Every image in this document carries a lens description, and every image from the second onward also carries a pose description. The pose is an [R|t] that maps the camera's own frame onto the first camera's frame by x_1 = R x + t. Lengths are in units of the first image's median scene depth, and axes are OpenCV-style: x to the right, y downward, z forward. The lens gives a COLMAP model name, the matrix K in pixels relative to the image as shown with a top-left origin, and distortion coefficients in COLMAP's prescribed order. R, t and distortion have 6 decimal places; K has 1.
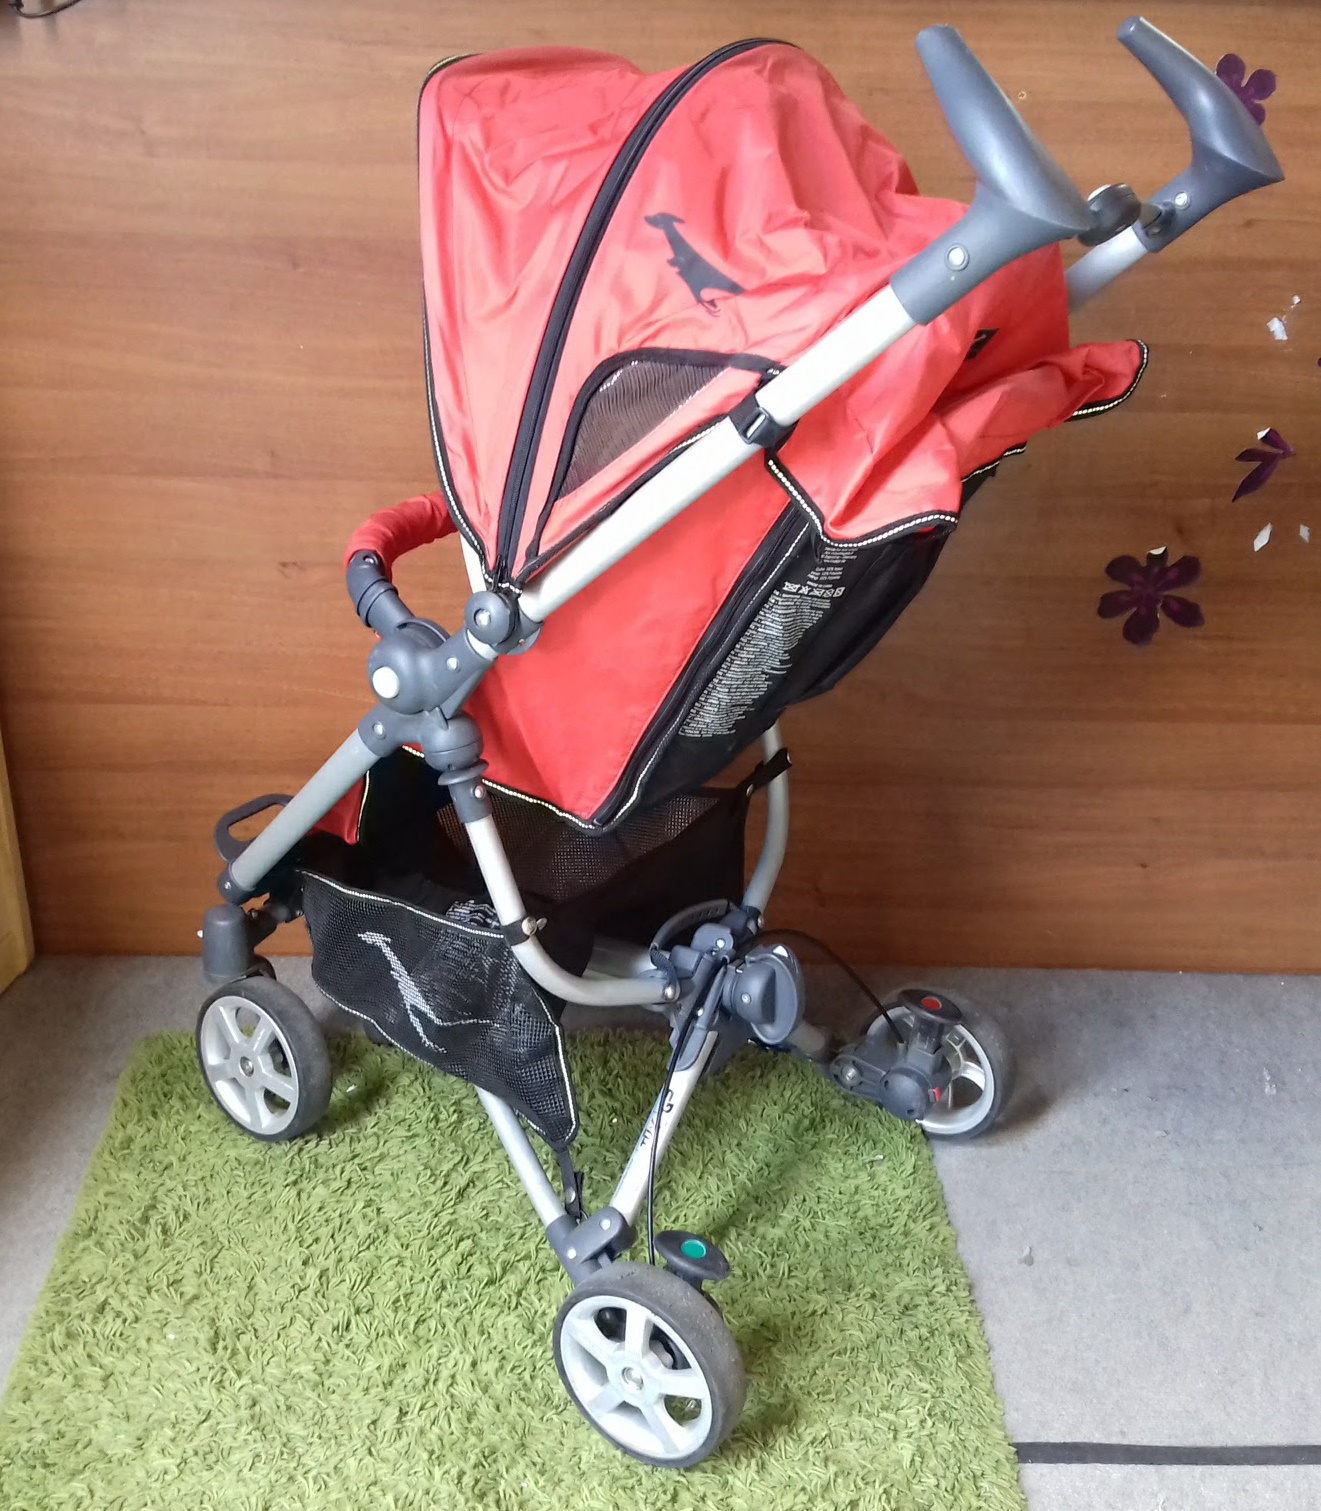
lens RADIAL K [[1259.5, 0, 657.6], [0, 1259.5, 769.4], [0, 0, 1]] dist [0.082741, -0.133136]
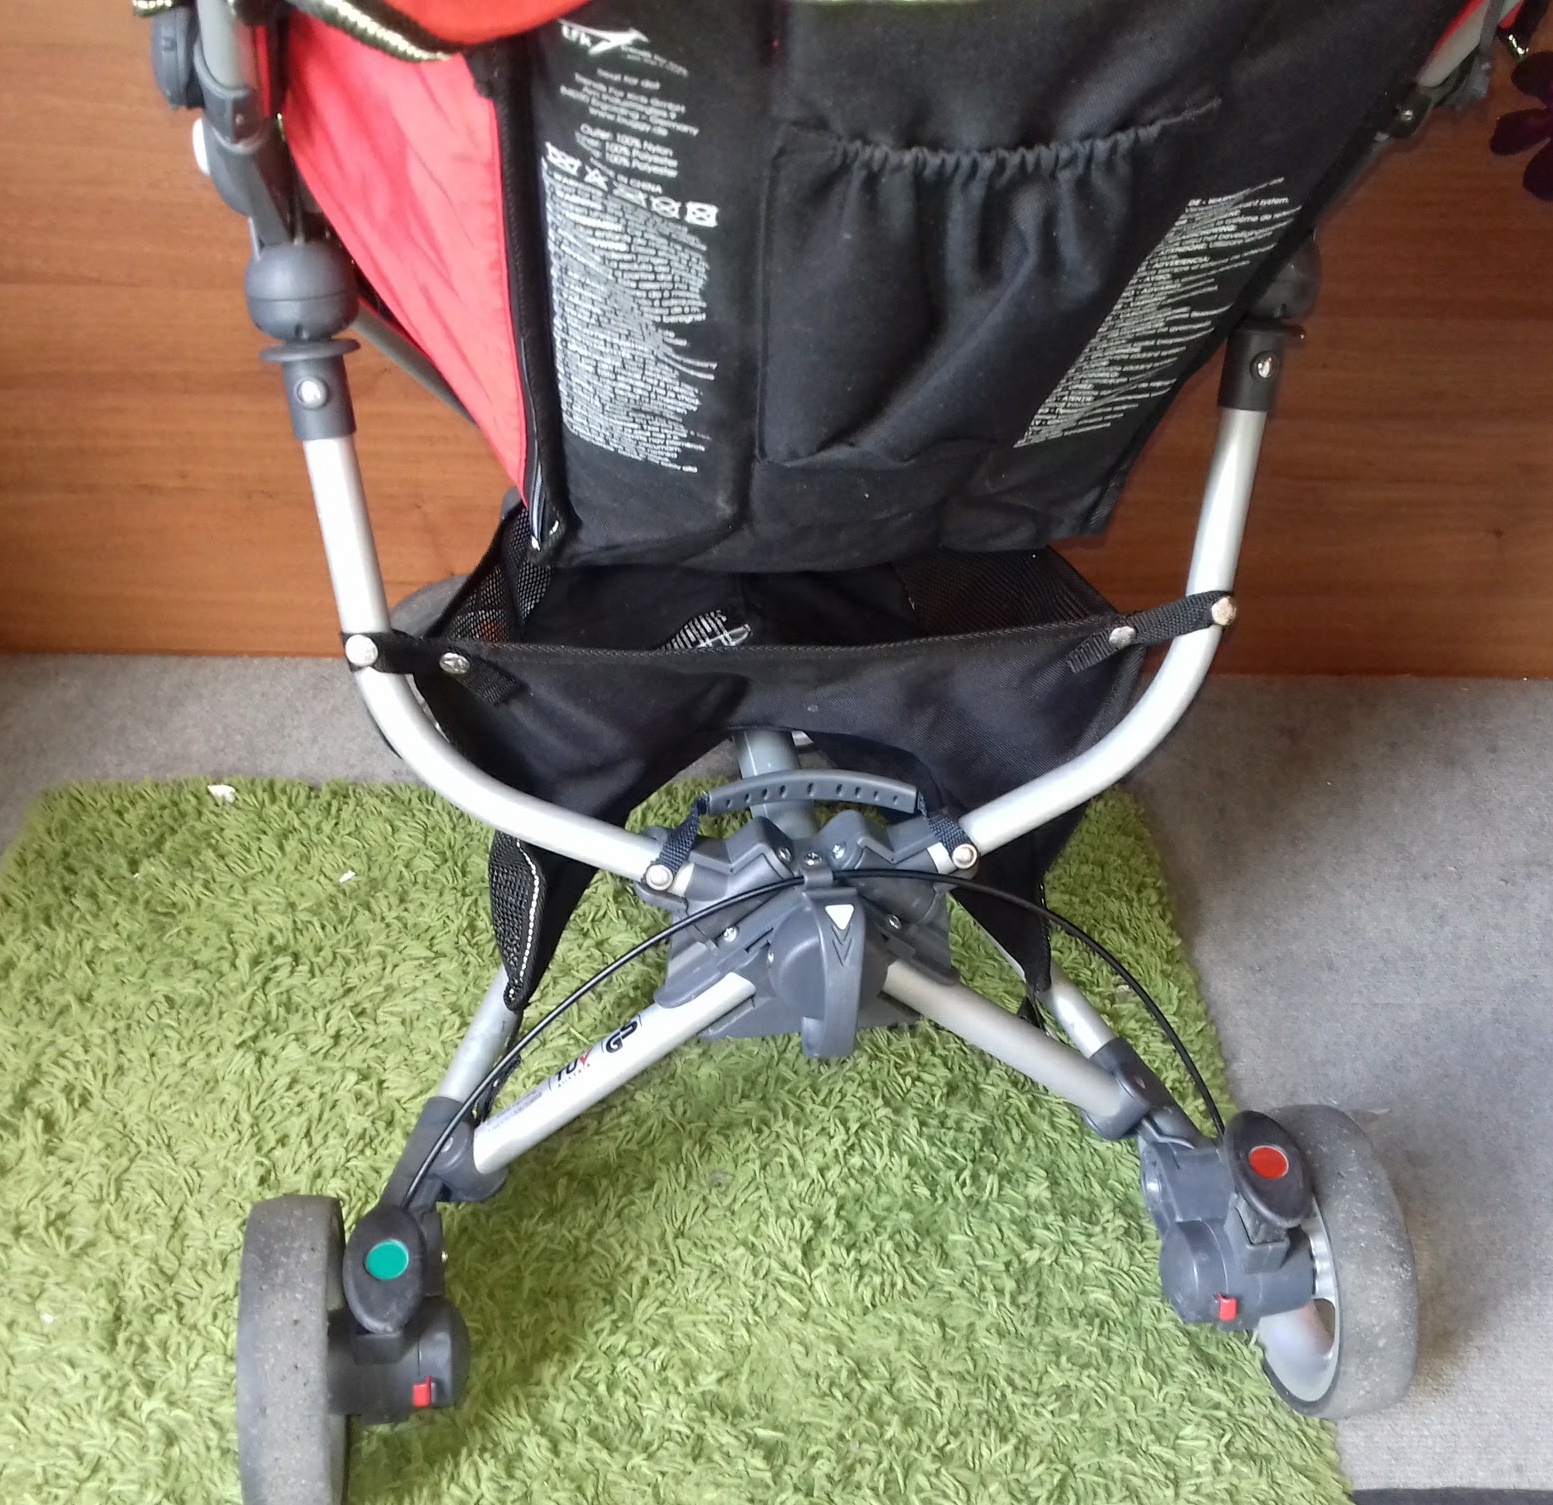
lens RADIAL K [[1703.7, 0, 801.5], [0, 1703.7, 748.3], [0, 0, 1]] dist [0.097744, -0.178547]
pose [[0.999952, 0.005675, 0.007964, -0.007807], [-0.007242, 0.976991, 0.213156, -0.018224], [-0.006571, -0.213203, 0.976986, 0.163762]]
